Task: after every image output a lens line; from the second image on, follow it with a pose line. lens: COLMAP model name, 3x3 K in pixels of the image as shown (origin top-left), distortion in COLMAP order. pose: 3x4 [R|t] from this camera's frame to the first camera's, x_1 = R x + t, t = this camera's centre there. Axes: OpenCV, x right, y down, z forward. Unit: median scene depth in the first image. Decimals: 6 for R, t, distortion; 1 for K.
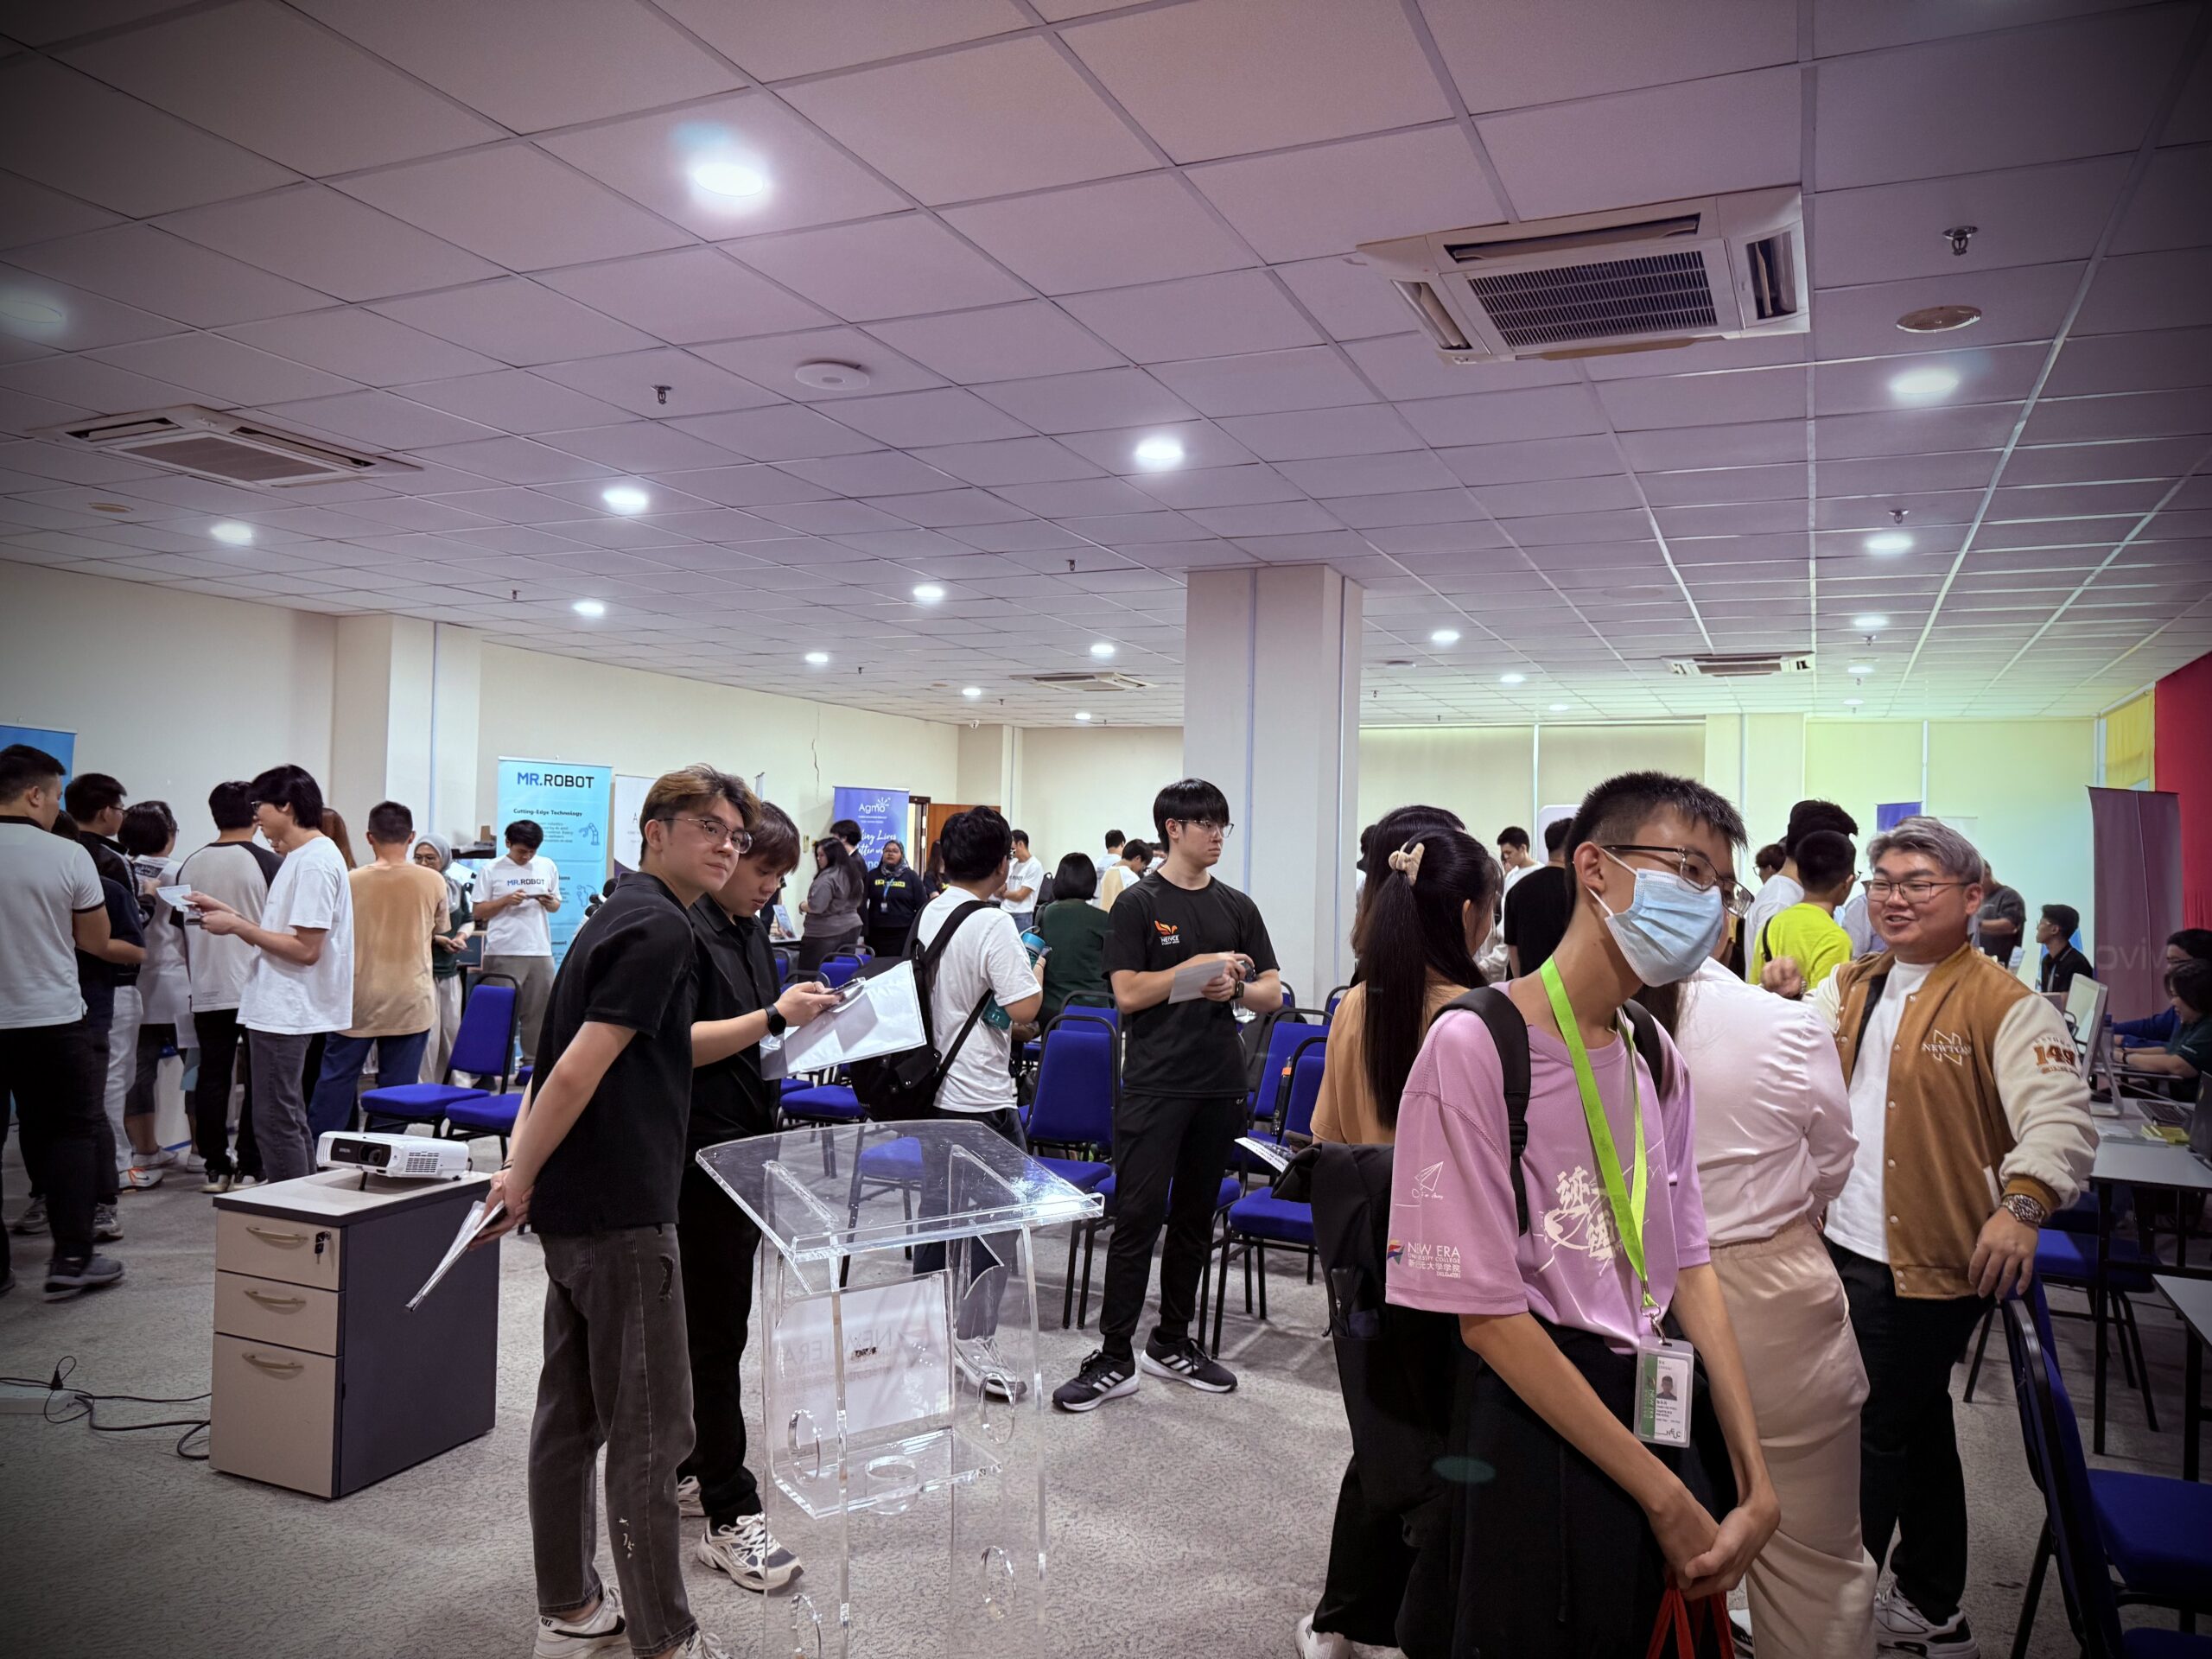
lens RADIAL K [[1558.9, 0, 1117.6], [0, 1558.9, 827.7], [0, 0, 1]] dist [0.020458, -0.005799]
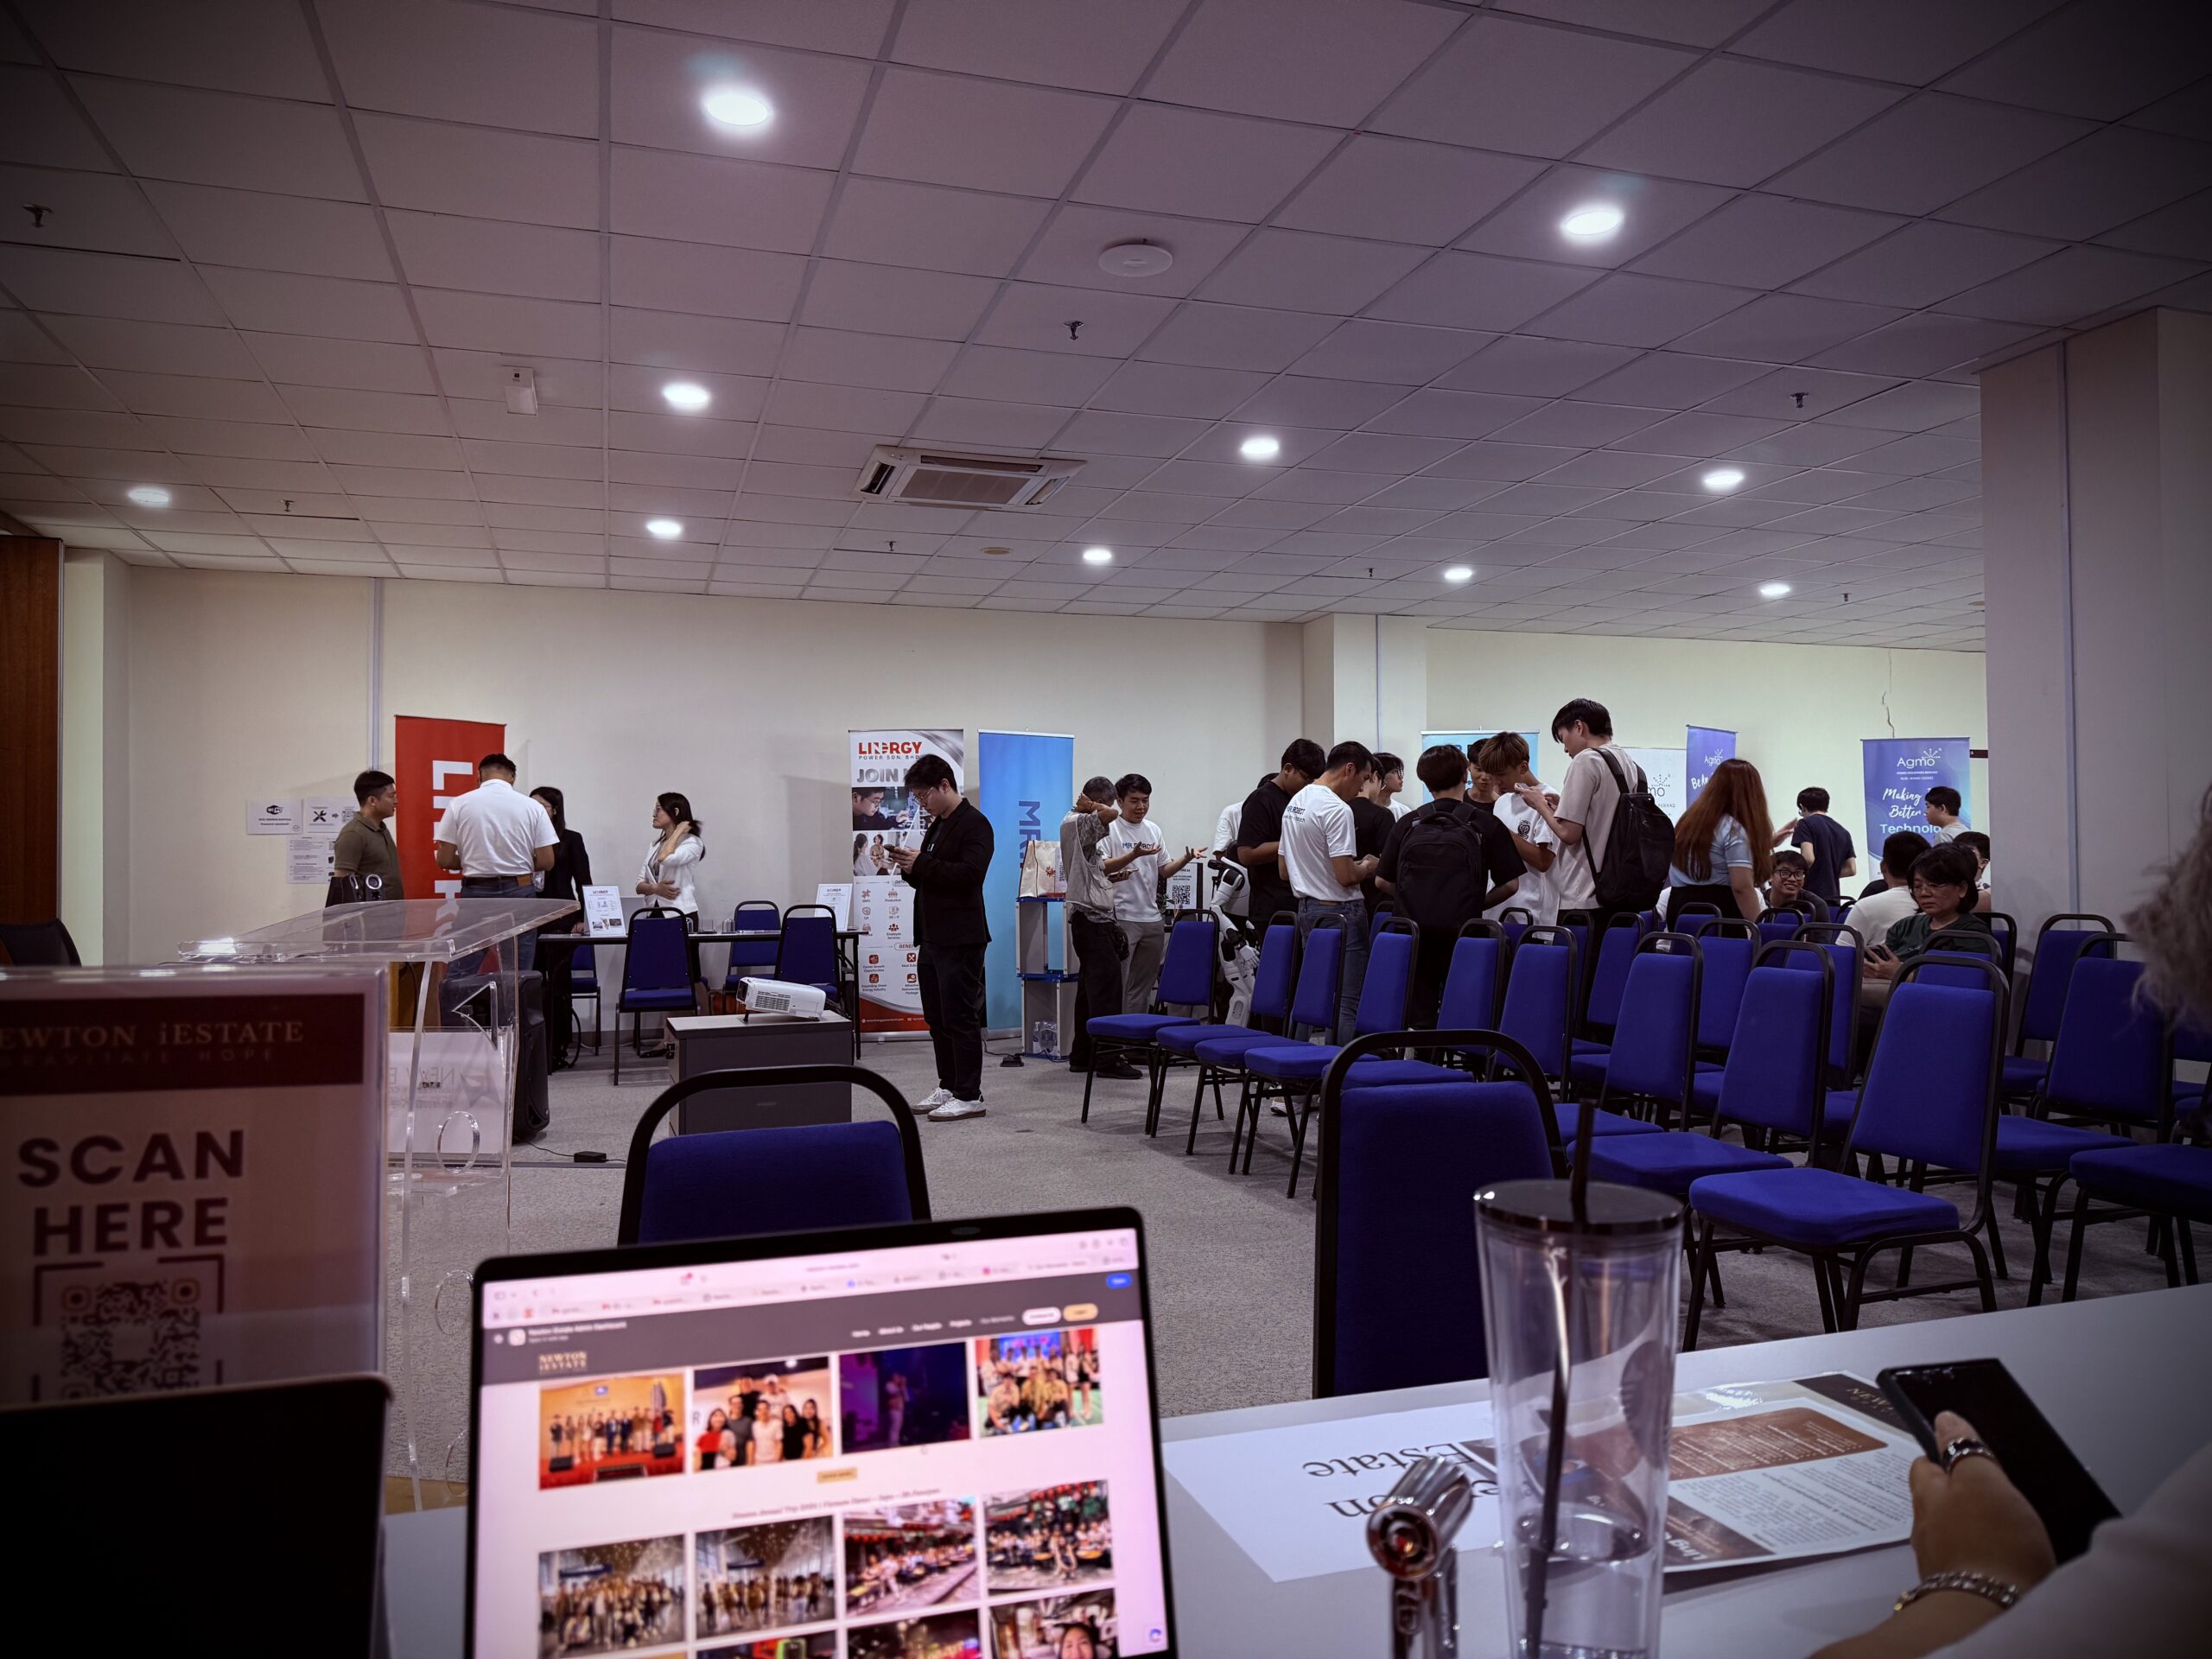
lens RADIAL K [[1558.9, 0, 1092.7], [0, 1558.9, 843.8], [0, 0, 1]] dist [0.020458, -0.005799]
pose [[0.654760, -0.045533, -0.754464, 1.004038], [0.037621, 0.998910, -0.027636, 0.205445], [0.754900, -0.010288, 0.655759, 0.606053]]
